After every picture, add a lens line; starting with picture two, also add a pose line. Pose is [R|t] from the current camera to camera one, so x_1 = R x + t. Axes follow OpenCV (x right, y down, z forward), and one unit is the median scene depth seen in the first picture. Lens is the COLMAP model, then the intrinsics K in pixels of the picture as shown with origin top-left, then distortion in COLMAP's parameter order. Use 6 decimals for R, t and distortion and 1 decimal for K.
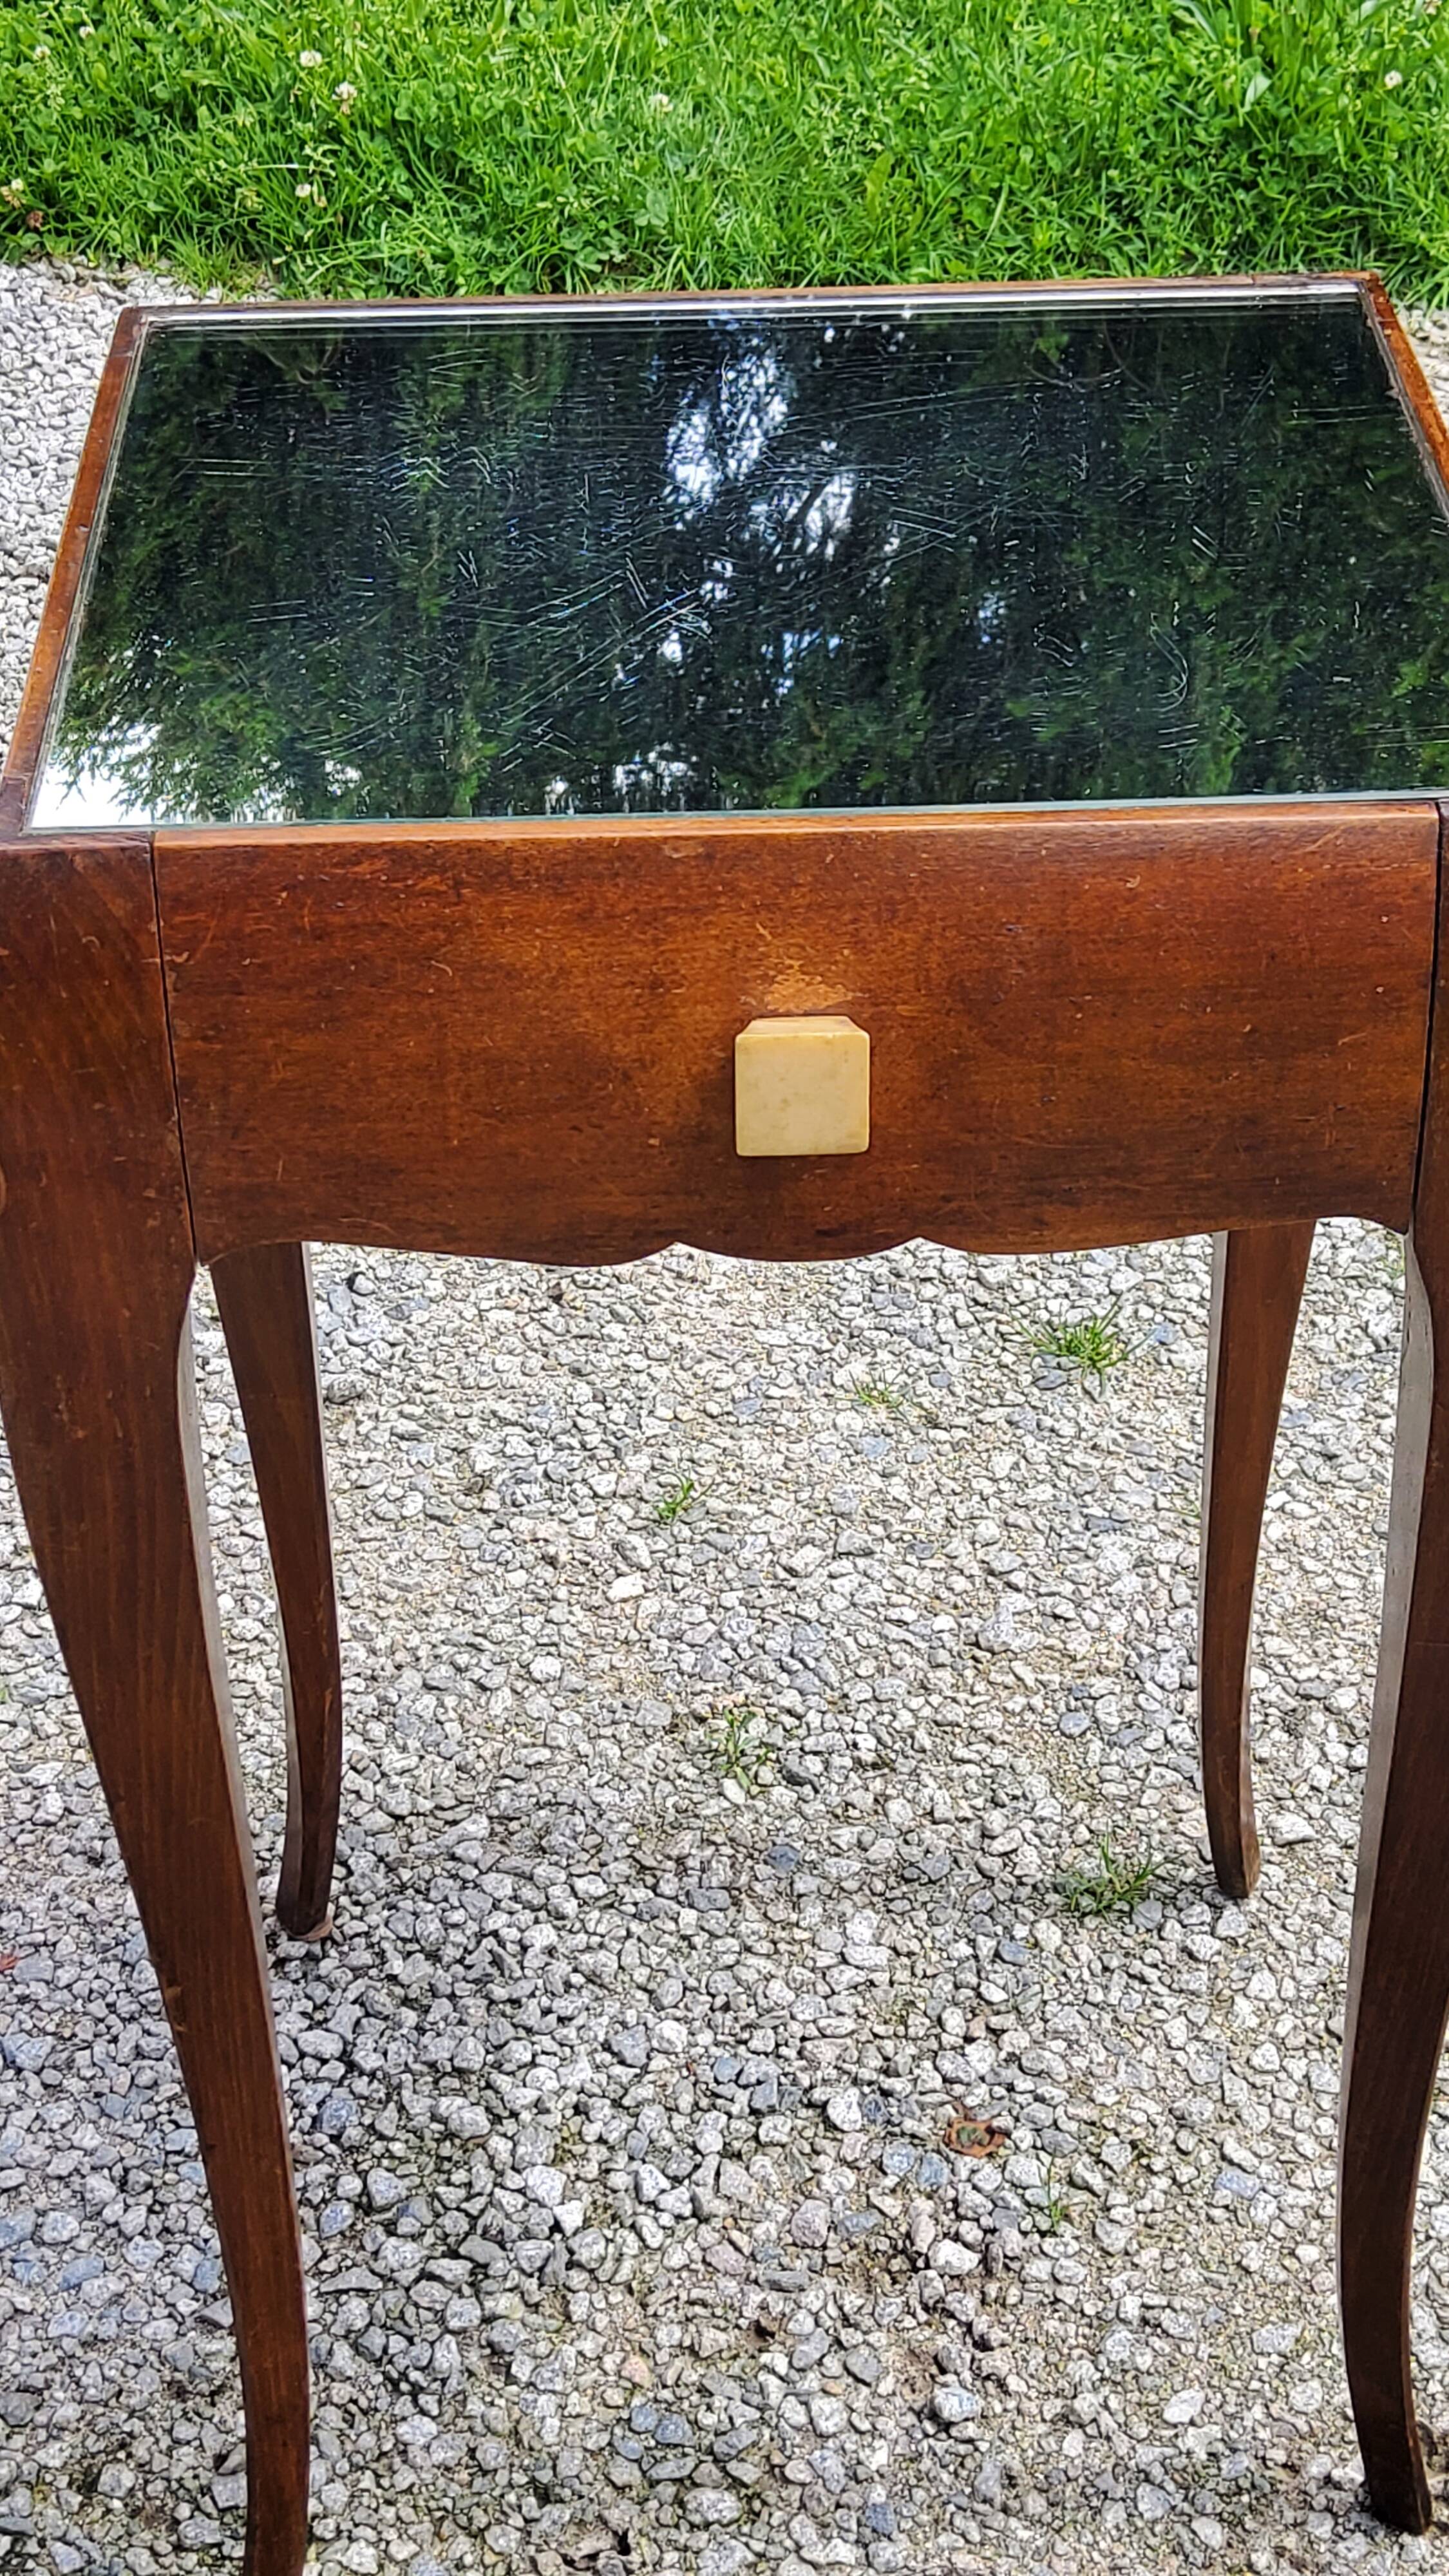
lens RADIAL K [[3843.2, 0, 741.7], [0, 3843.2, 1280.6], [0, 0, 1]] dist [0.102297, 0.000000]
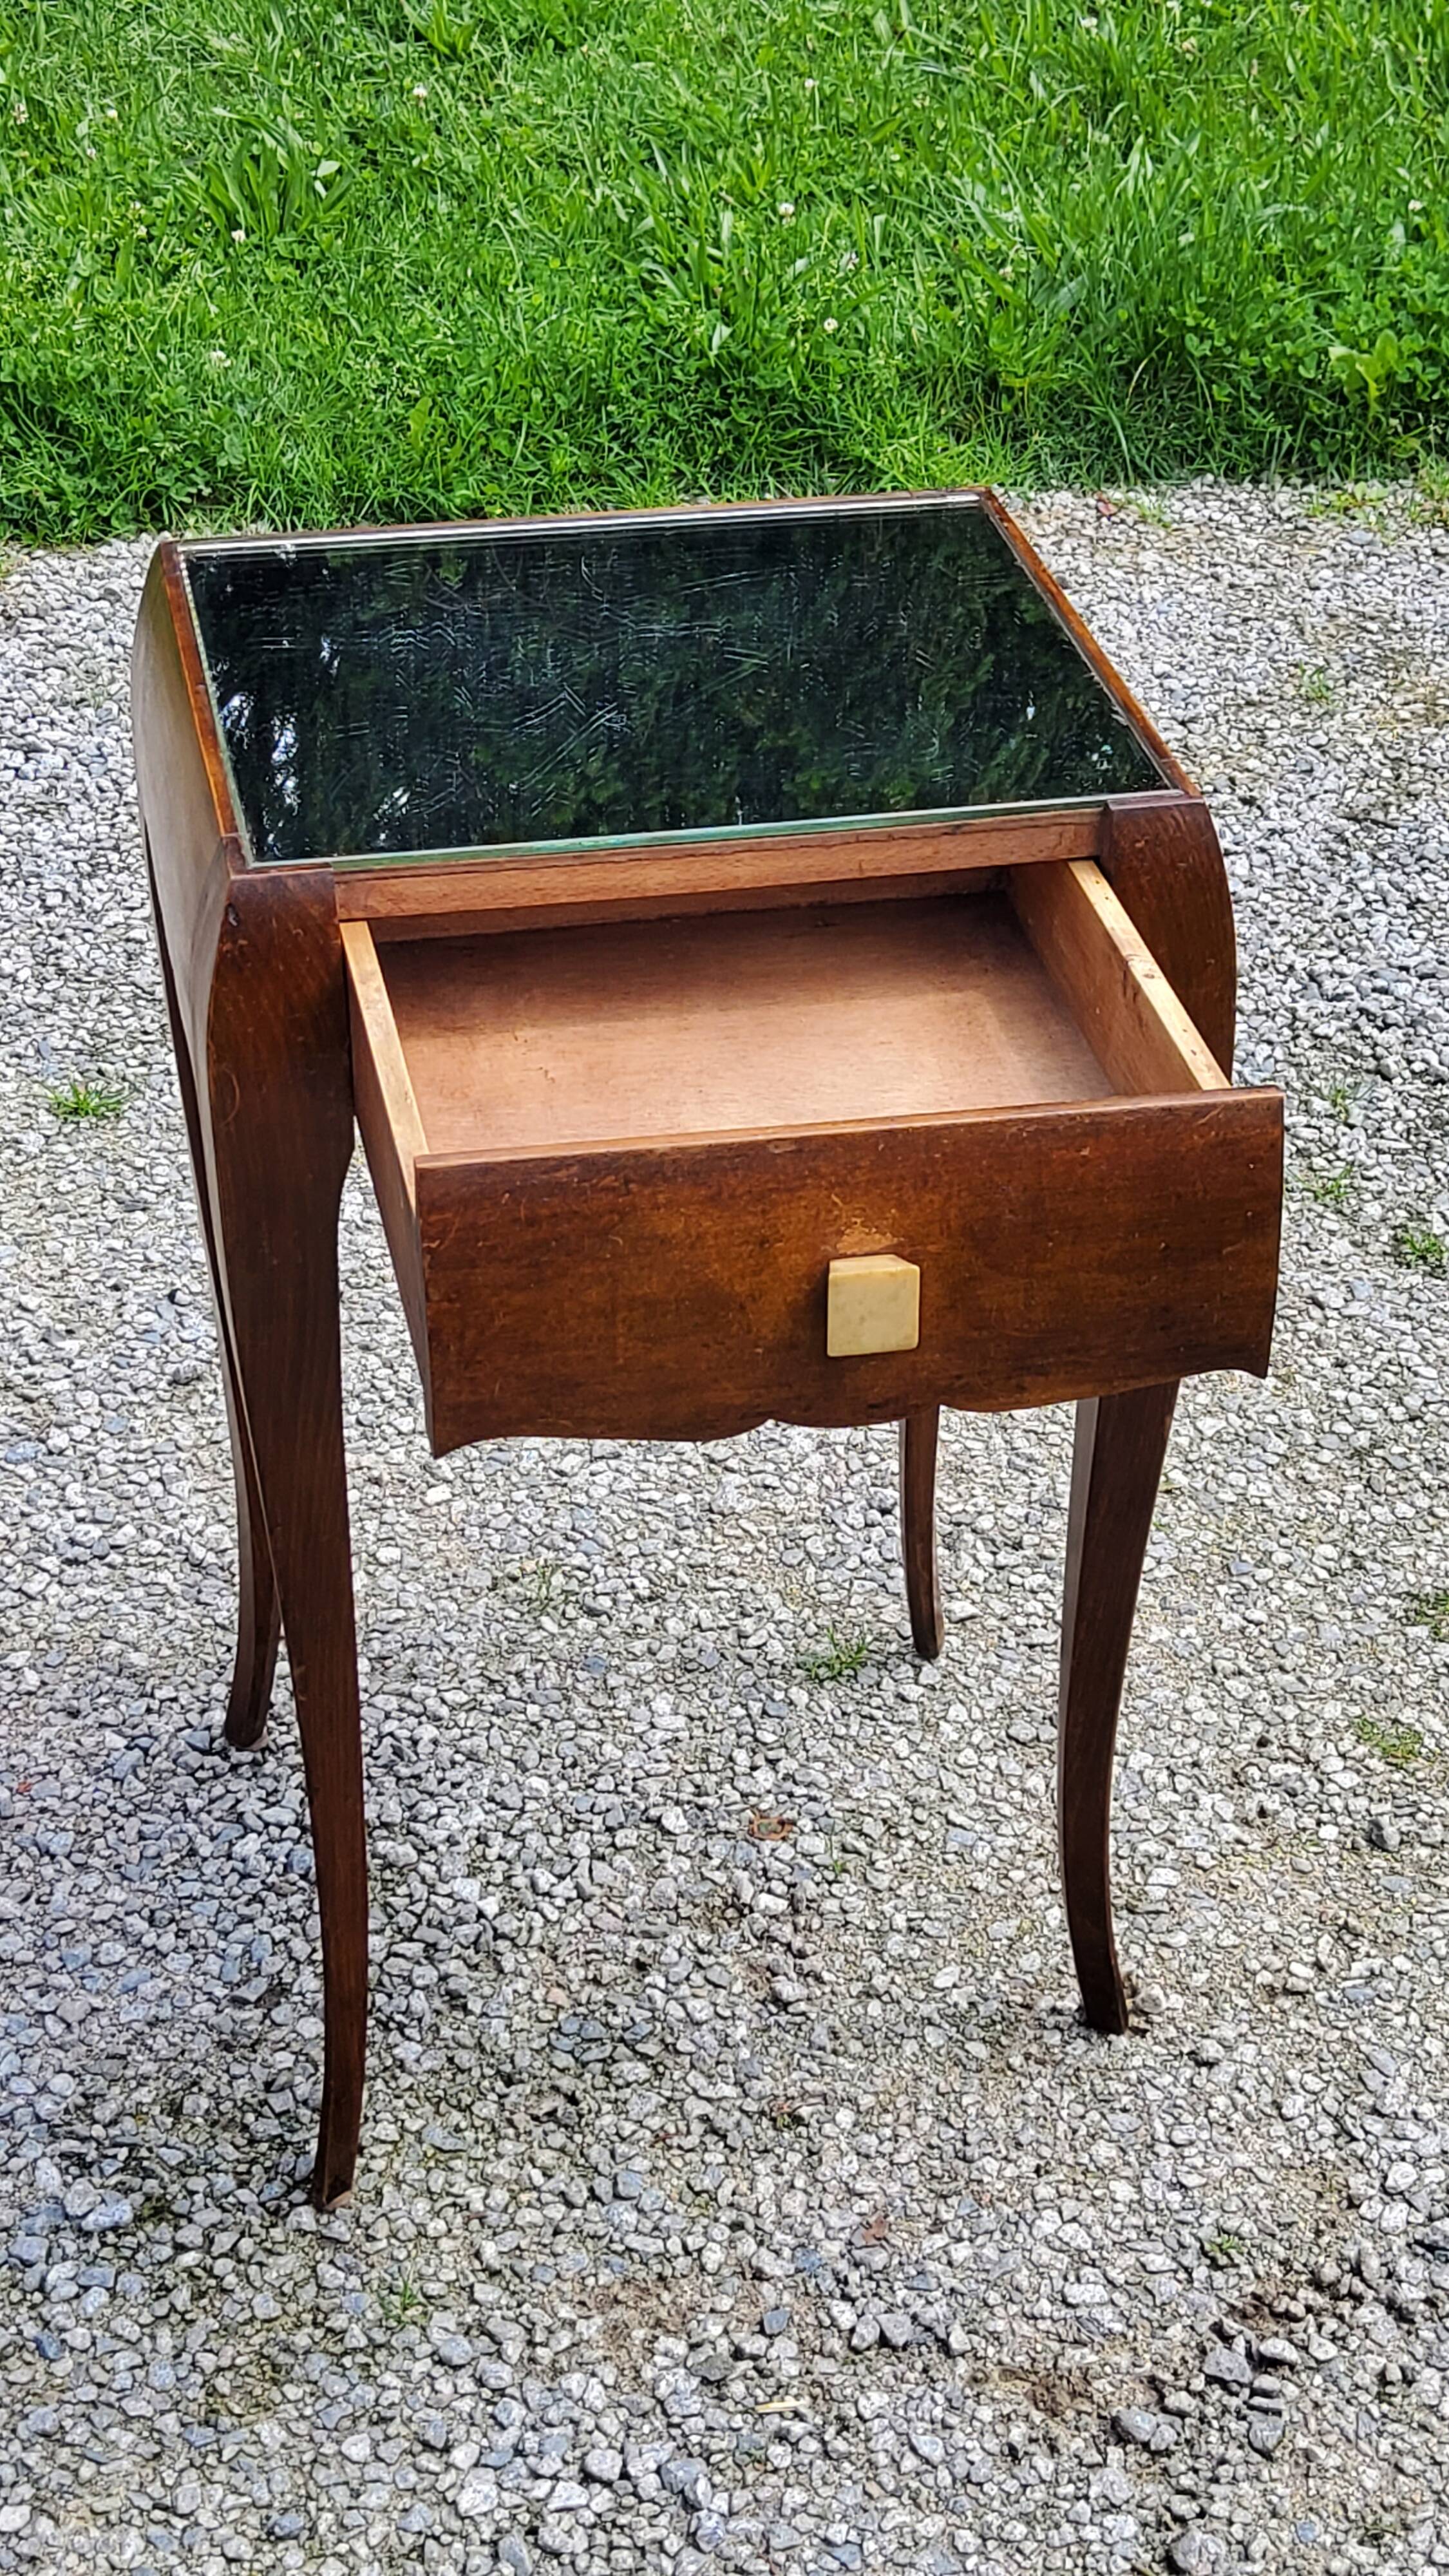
lens RADIAL K [[3843.2, 0, 763.2], [0, 3843.2, 1280.6], [0, 0, 1]] dist [0.102297, 0.000000]
pose [[0.983825, -0.072596, 0.163765, -0.147312], [0.080951, 0.995705, -0.044926, 0.085031], [-0.159800, 0.057456, 0.985476, -0.351551]]
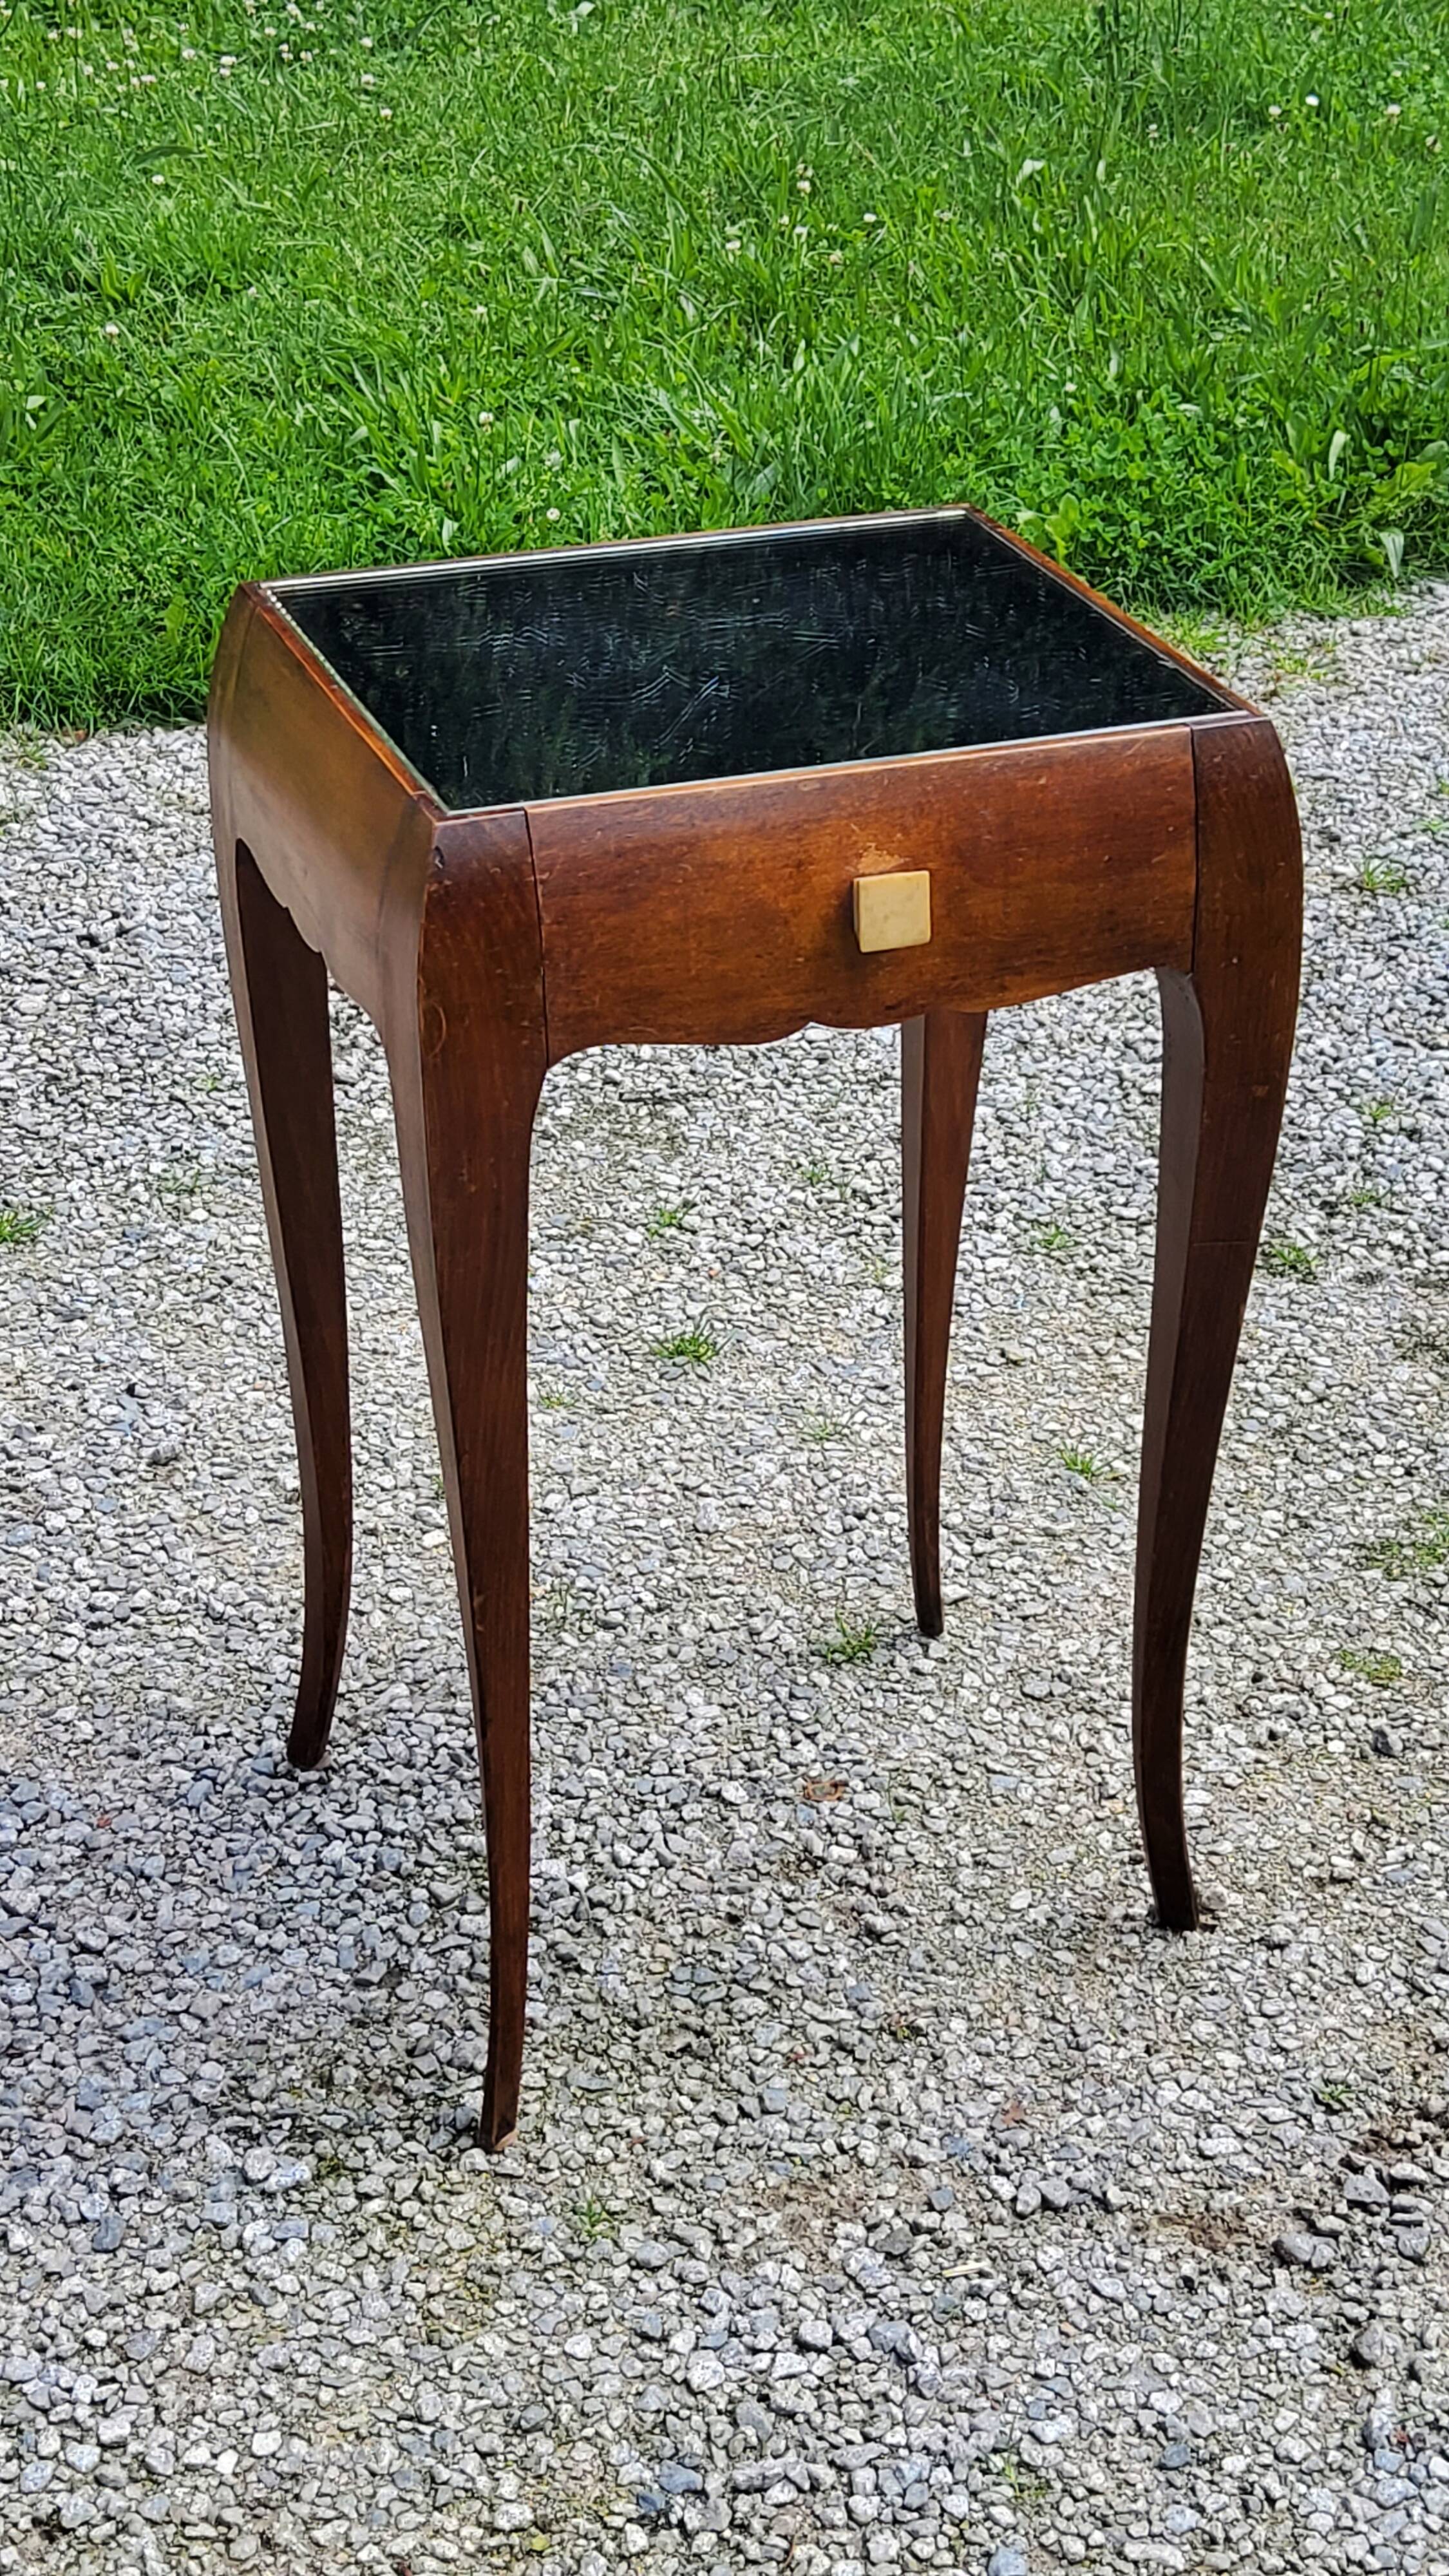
lens RADIAL K [[3843.2, 0, 766.1], [0, 3843.2, 1288.8], [0, 0, 1]] dist [0.102297, 0.000000]
pose [[0.946698, -0.134725, 0.292594, -0.346157], [0.172259, 0.979284, -0.106439, 0.179585], [-0.272193, 0.151168, 0.950294, -0.387260]]
